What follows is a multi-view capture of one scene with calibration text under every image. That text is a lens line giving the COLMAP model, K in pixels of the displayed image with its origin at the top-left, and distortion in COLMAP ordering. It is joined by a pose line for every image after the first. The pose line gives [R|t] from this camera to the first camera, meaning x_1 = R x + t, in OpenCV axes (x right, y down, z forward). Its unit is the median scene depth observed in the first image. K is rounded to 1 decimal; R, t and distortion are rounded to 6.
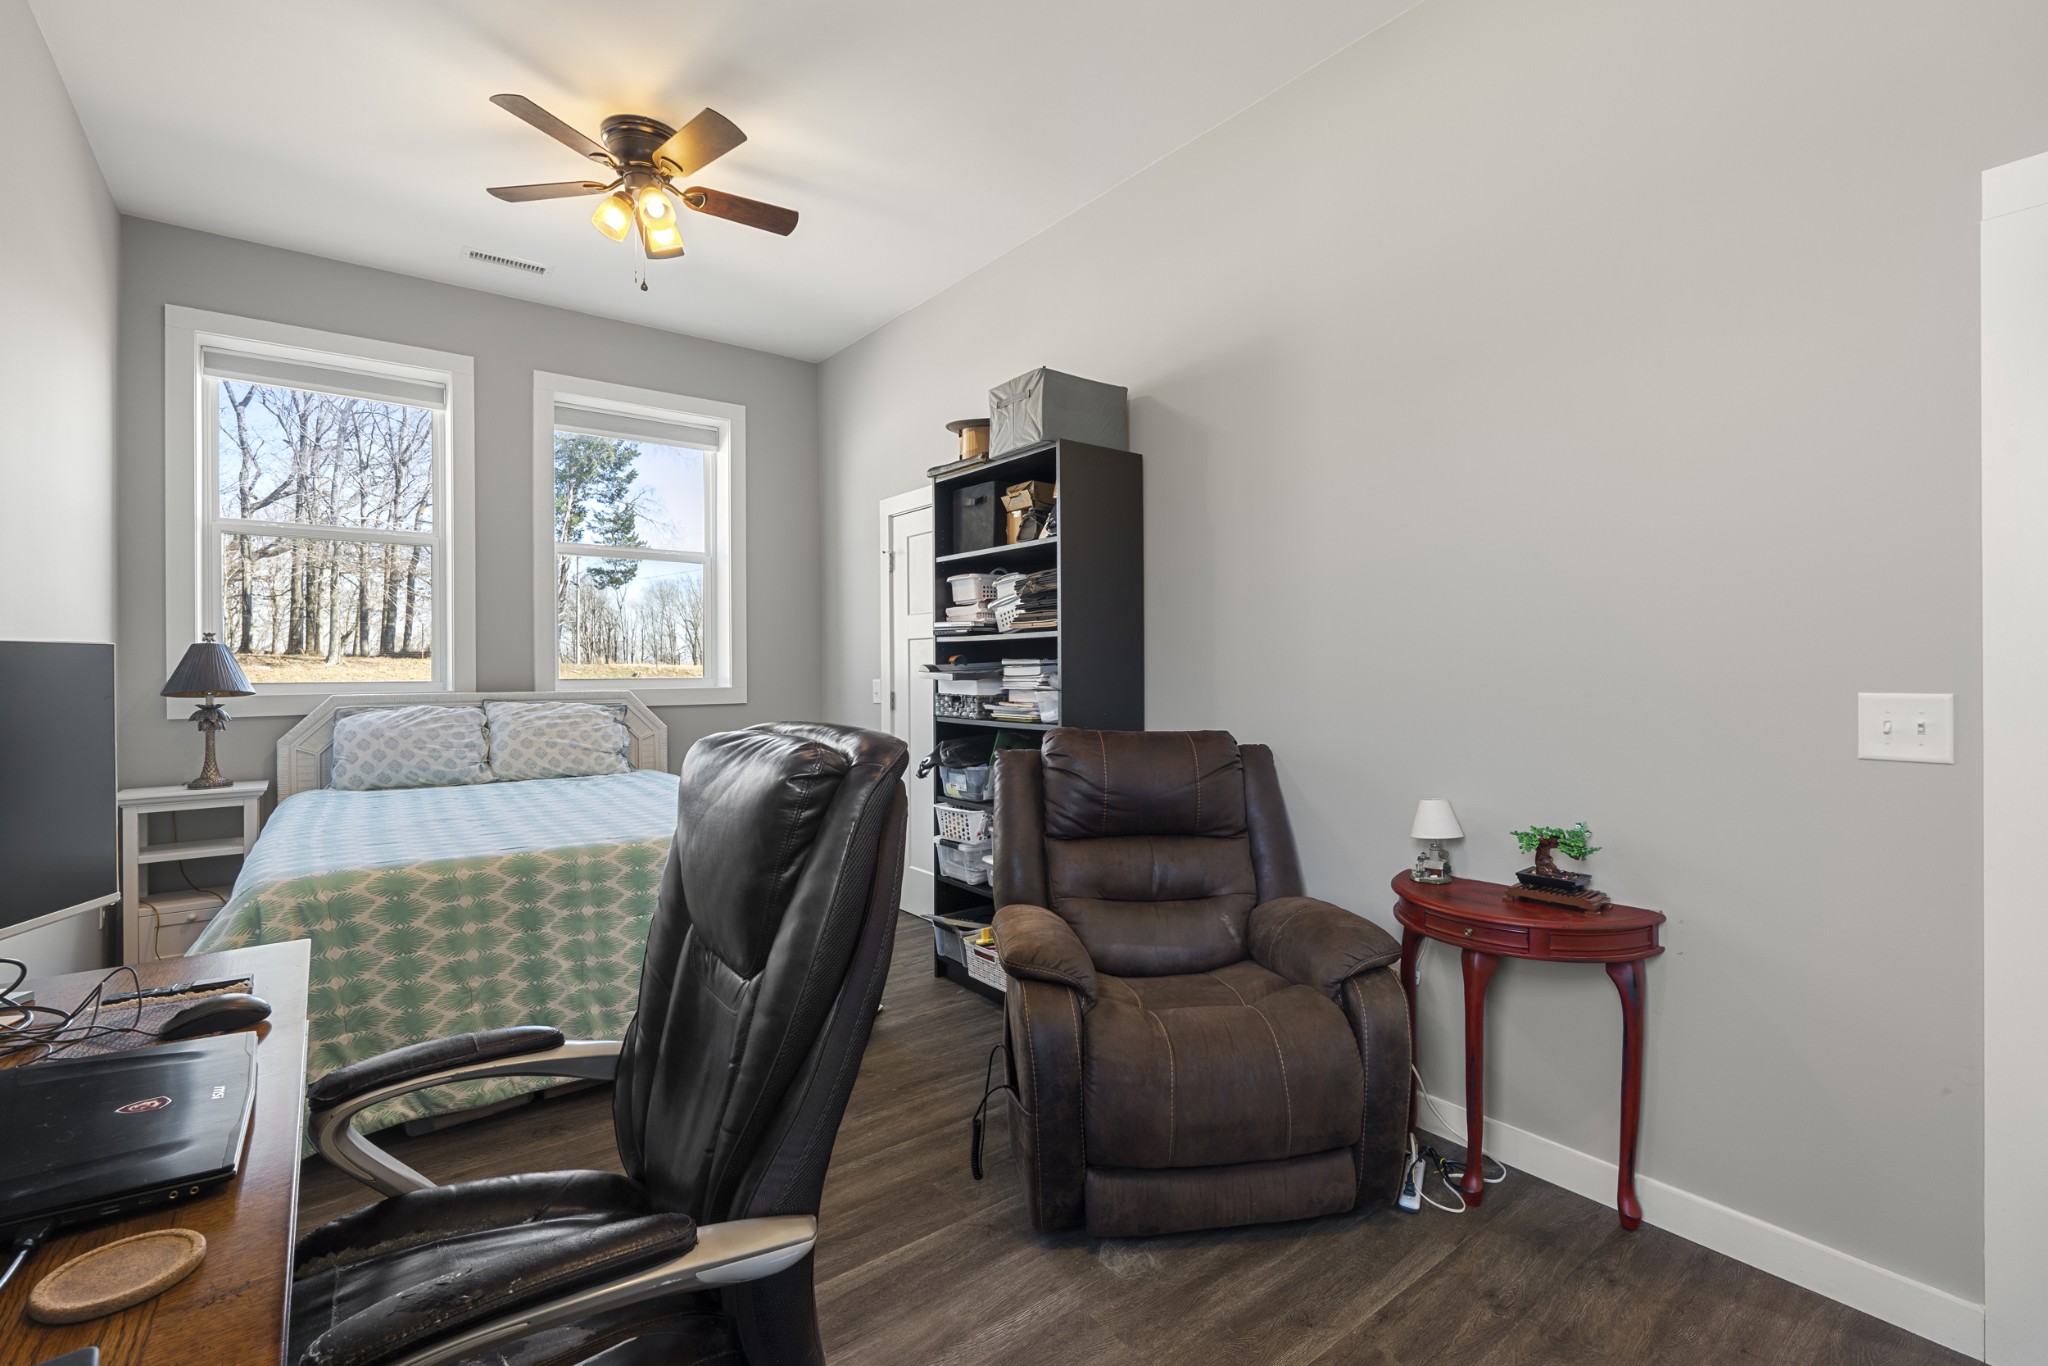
lens RADIAL K [[896.9, 0, 1024.1], [0, 896.9, 673.6], [0, 0, 1]] dist [0.000880, 0.000103]
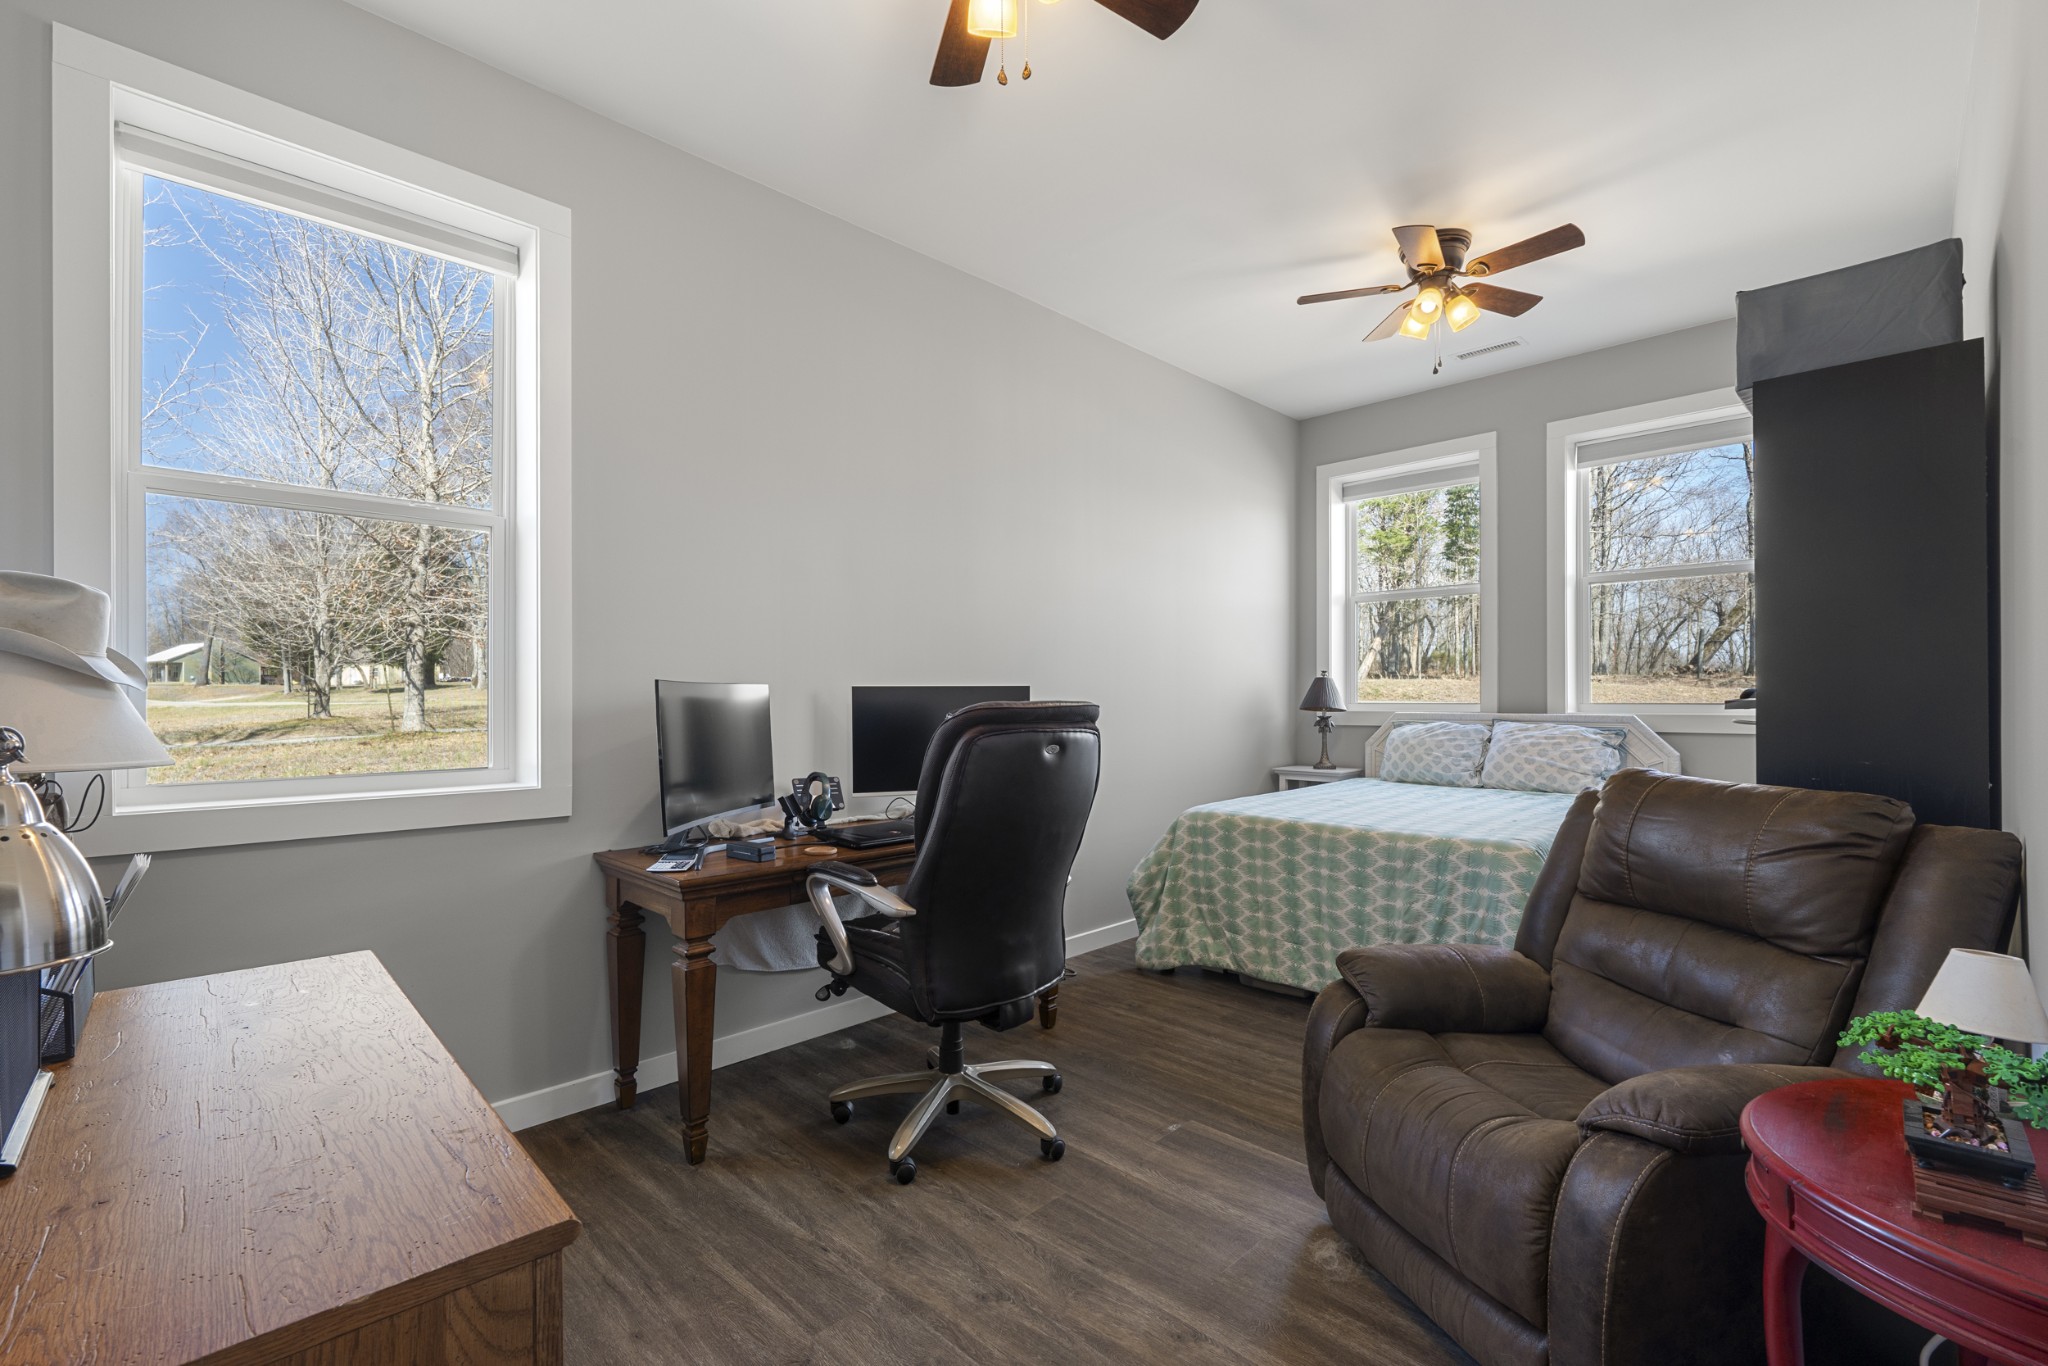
lens RADIAL K [[900.3, 0, 1021.7], [0, 900.3, 699.1], [0, 0, 1]] dist [-0.001756, 0.000070]
pose [[0.138949, 0.007252, -0.990273, 0.563650], [-0.003135, 0.999971, 0.006883, -0.004323], [0.990295, 0.002148, 0.138967, 0.248499]]
